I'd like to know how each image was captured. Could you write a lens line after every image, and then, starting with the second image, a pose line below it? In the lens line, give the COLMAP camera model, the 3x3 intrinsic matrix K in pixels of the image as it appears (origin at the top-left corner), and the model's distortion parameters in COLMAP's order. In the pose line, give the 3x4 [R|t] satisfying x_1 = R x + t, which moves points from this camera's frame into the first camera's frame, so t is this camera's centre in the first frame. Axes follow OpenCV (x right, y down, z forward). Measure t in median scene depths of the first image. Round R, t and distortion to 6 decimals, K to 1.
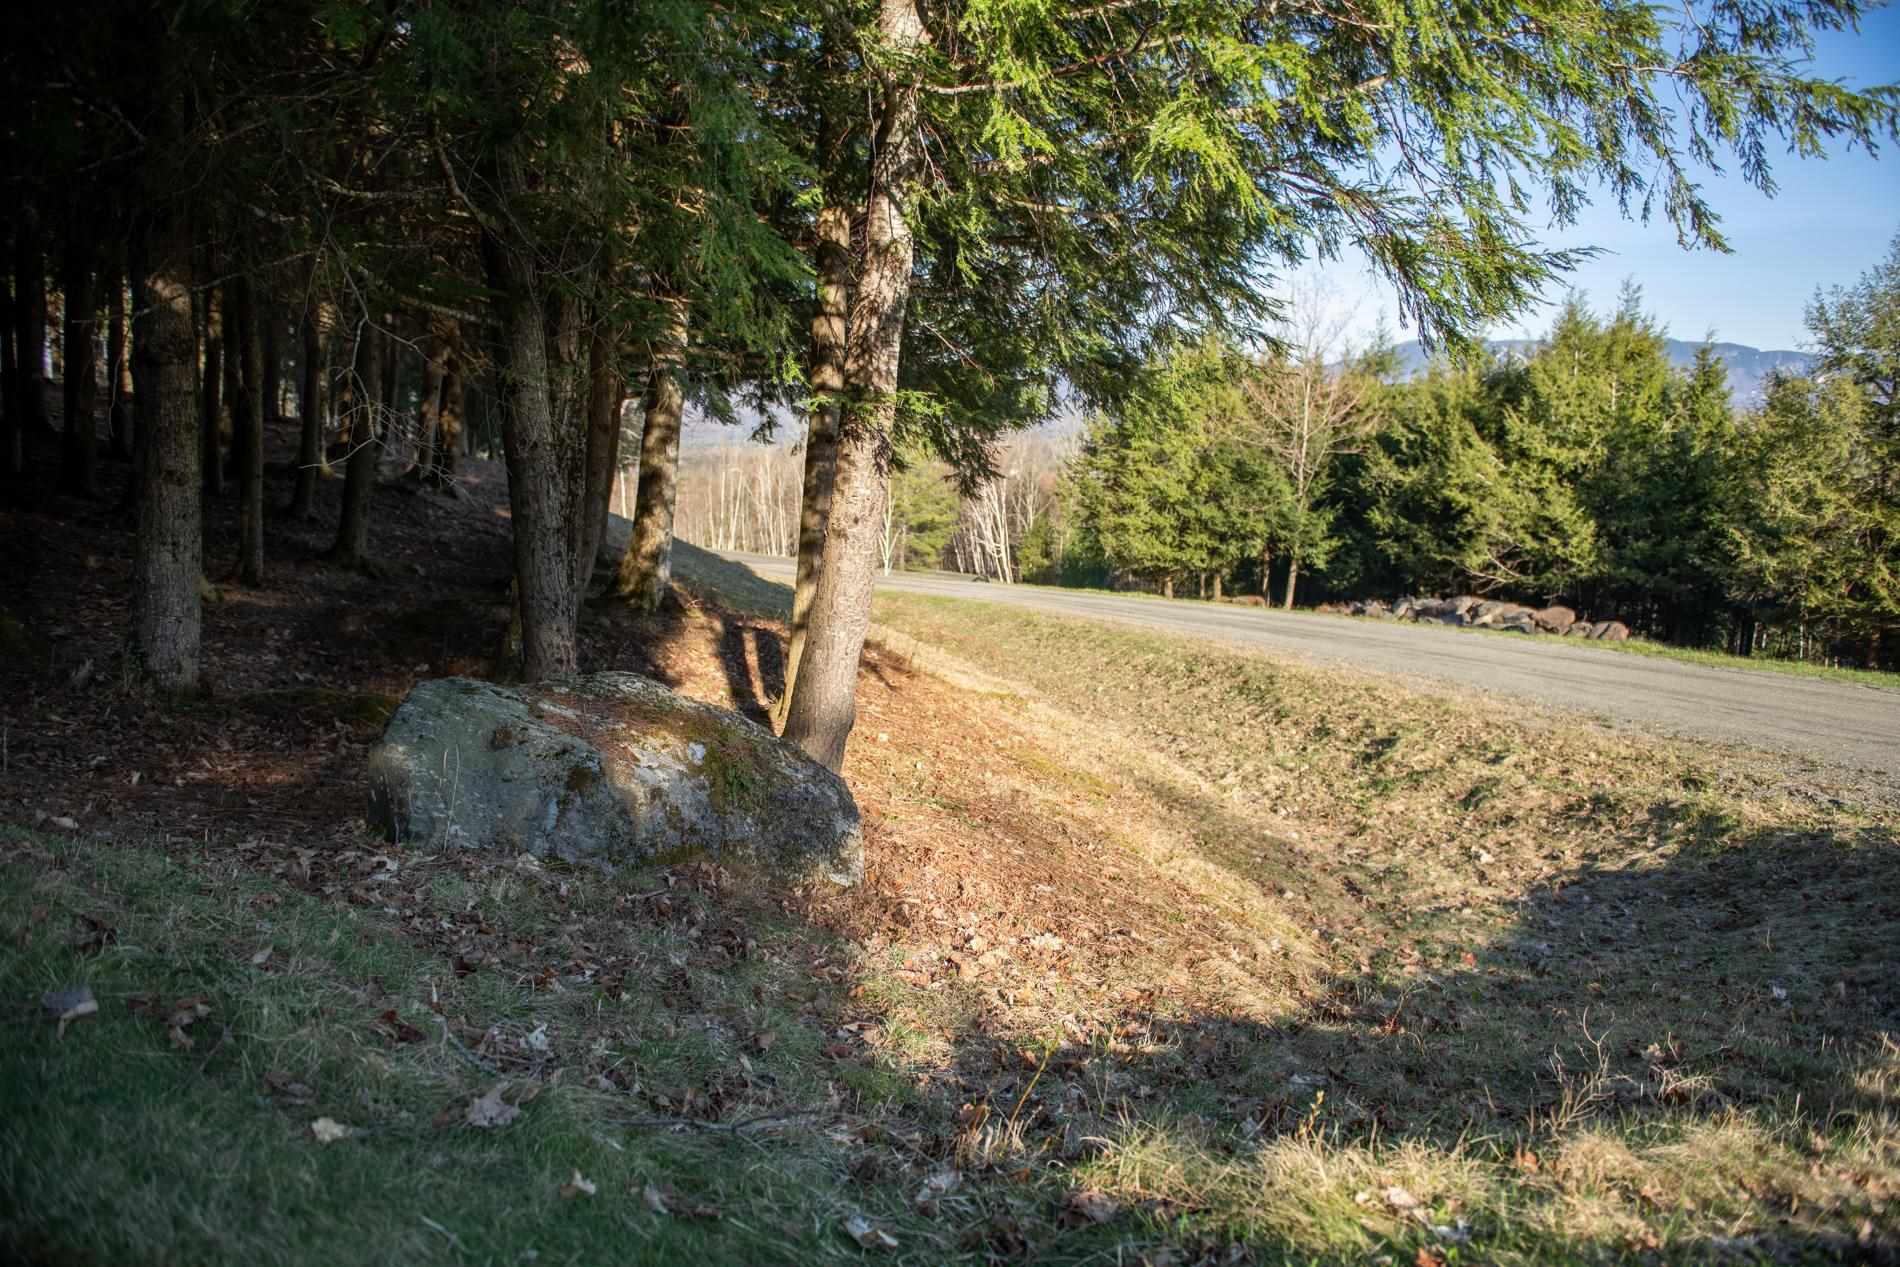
lens RADIAL K [[1302.4, 0, 950.7], [0, 1302.4, 633.5], [0, 0, 1]] dist [-0.045245, -0.007414]
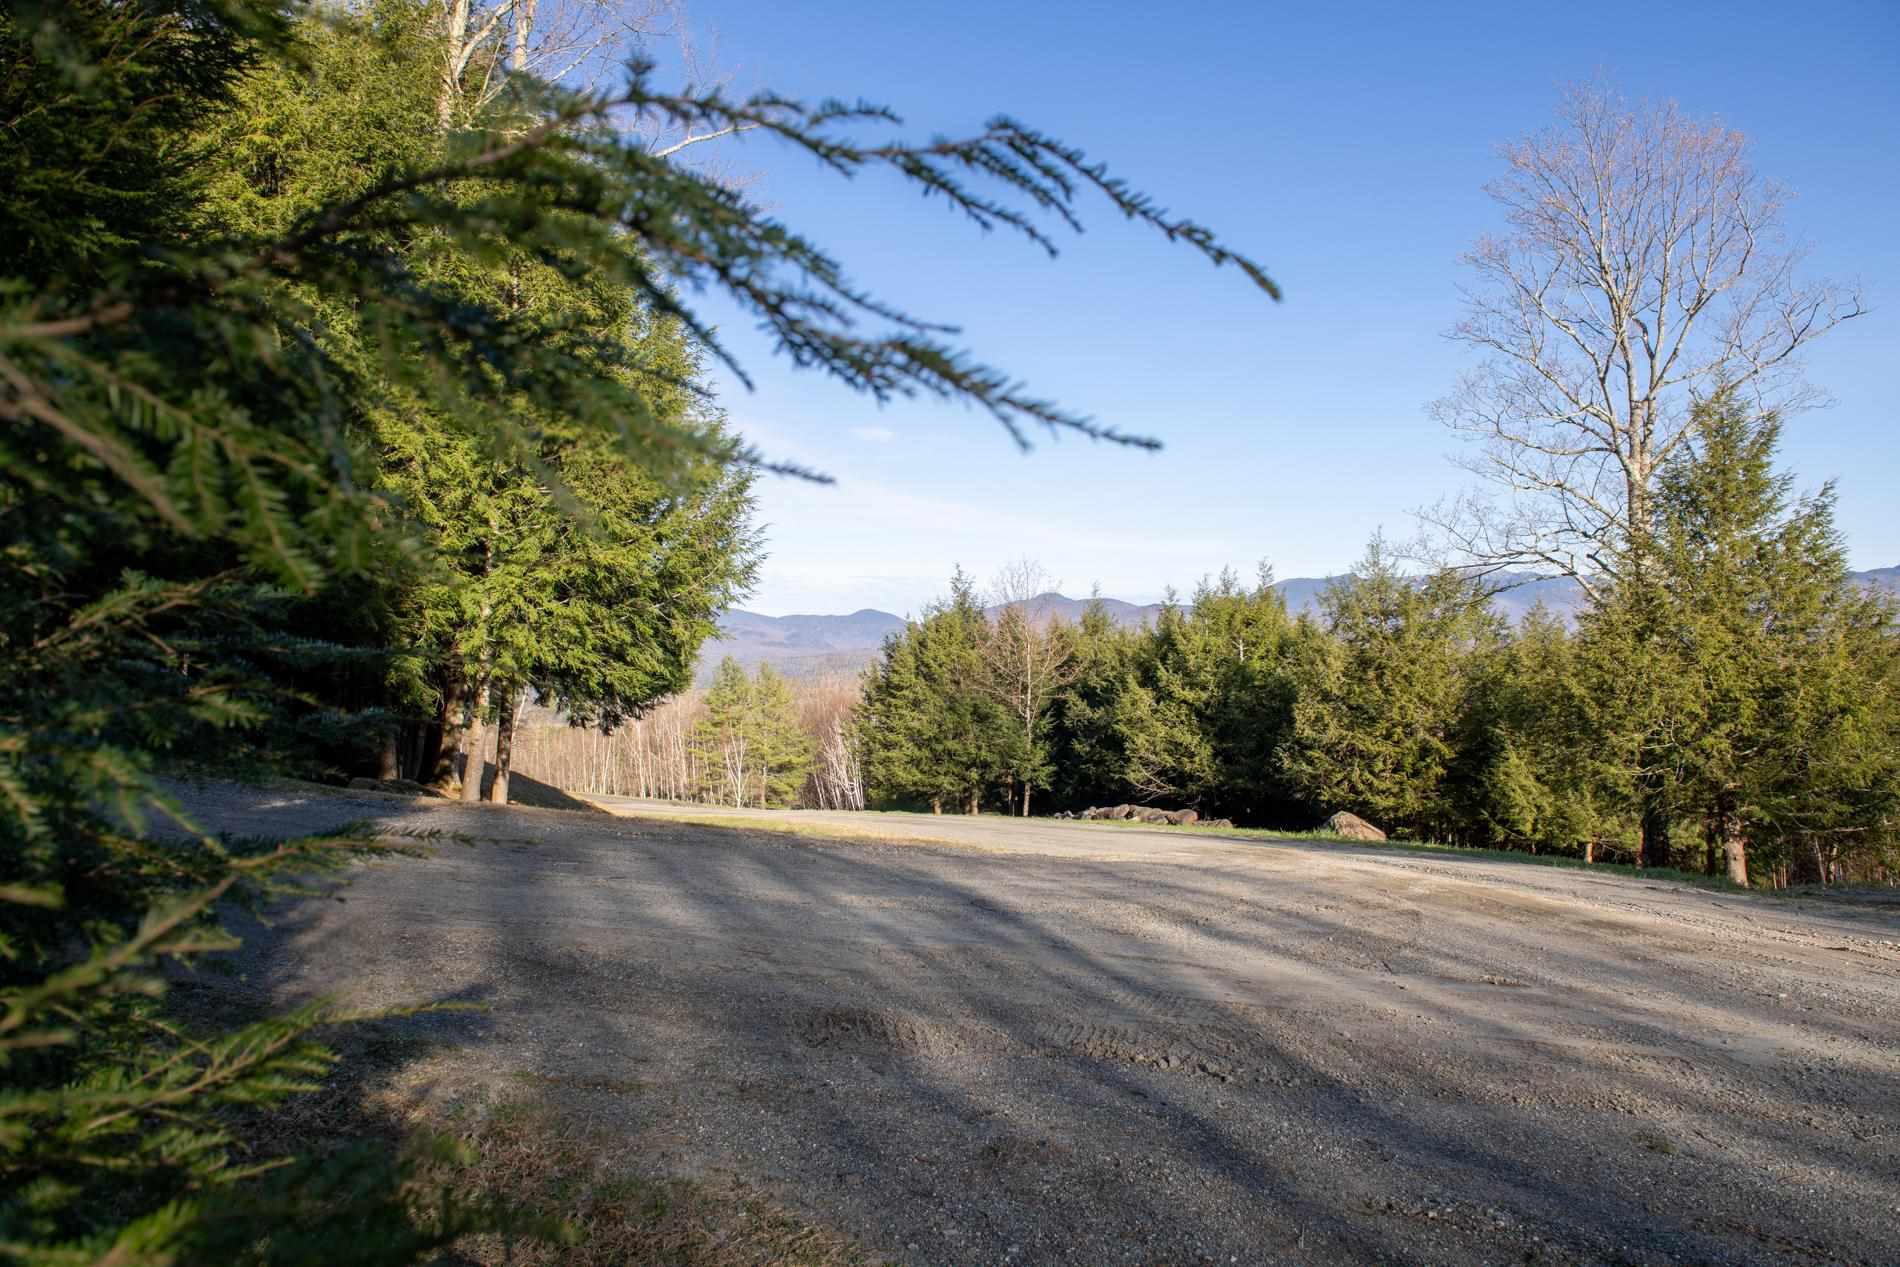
lens RADIAL K [[1302.4, 0, 948.3], [0, 1302.4, 633.8], [0, 0, 1]] dist [-0.045245, -0.007414]
pose [[0.997087, -0.015908, 0.074600, 0.104798], [0.029422, 0.982536, -0.183732, 0.033111], [-0.070374, 0.185391, 0.980142, -0.272118]]
